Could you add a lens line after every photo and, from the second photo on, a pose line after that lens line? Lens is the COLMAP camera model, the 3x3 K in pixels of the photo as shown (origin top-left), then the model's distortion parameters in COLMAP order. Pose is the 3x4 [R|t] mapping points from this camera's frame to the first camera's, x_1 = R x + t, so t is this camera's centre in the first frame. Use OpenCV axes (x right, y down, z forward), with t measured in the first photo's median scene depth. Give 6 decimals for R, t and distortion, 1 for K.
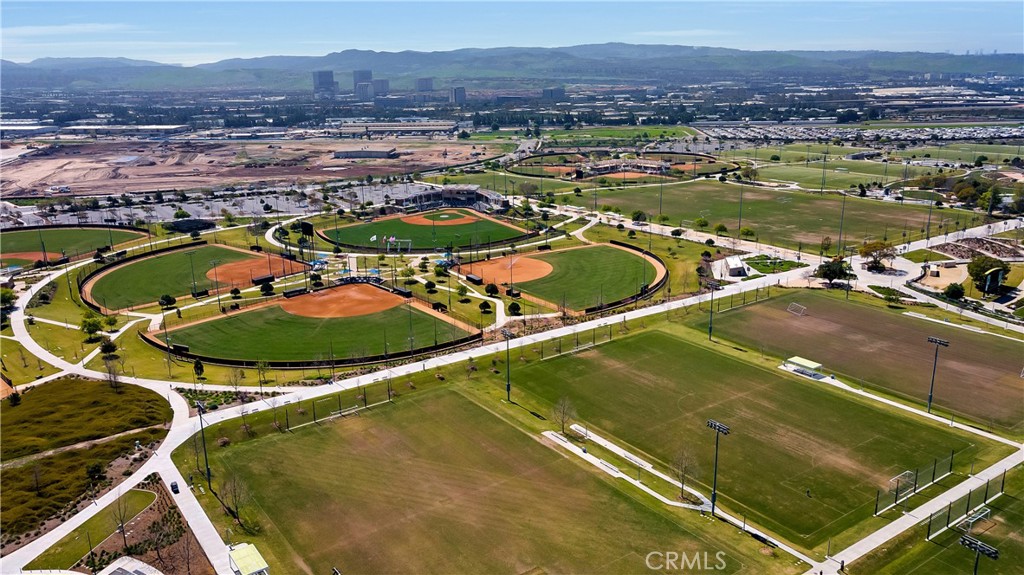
lens RADIAL K [[781.7, 0, 512.0], [0, 781.7, 287.5], [0, 0, 1]] dist [0.026605, 0.005884]
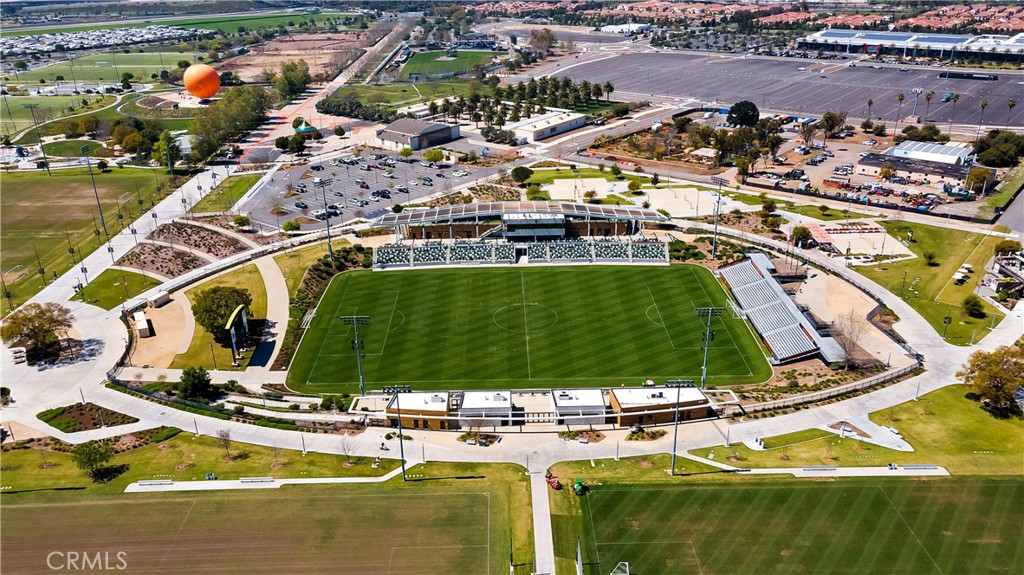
lens RADIAL K [[781.7, 0, 512.0], [0, 781.7, 287.5], [0, 0, 1]] dist [0.026605, 0.005884]
pose [[0.552225, -0.322246, 0.768898, 0.115116], [0.222619, 0.945786, 0.236495, -0.060521], [-0.803423, 0.040573, 0.594025, 0.201315]]
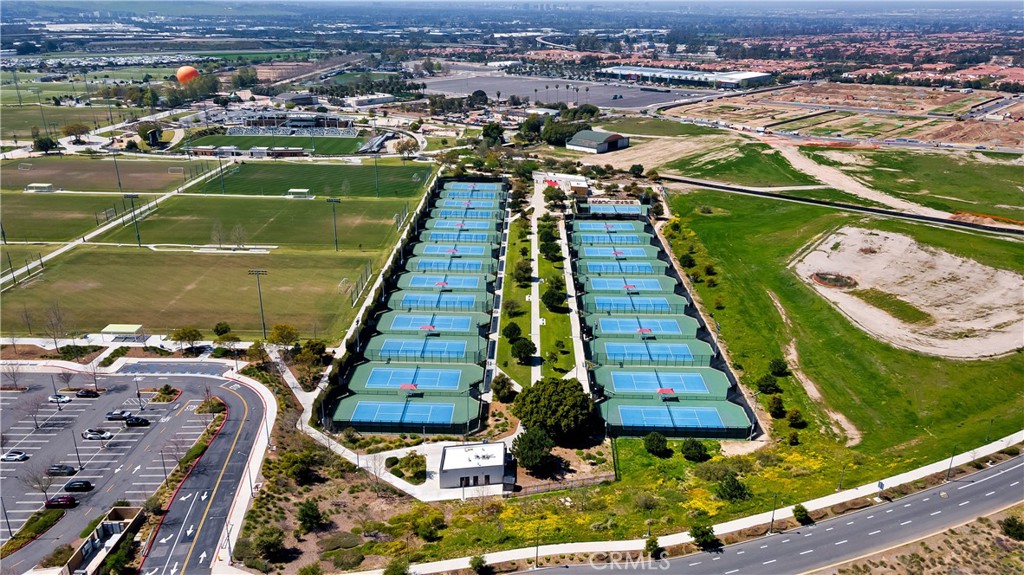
lens RADIAL K [[740.0, 0, 512.0], [0, 740.0, 287.5], [0, 0, 1]] dist [0.029946, -0.000591]
pose [[0.584369, -0.260543, 0.768525, -0.092536], [0.193201, 0.964493, 0.180074, 0.066515], [-0.788154, 0.043250, 0.613957, -0.215857]]
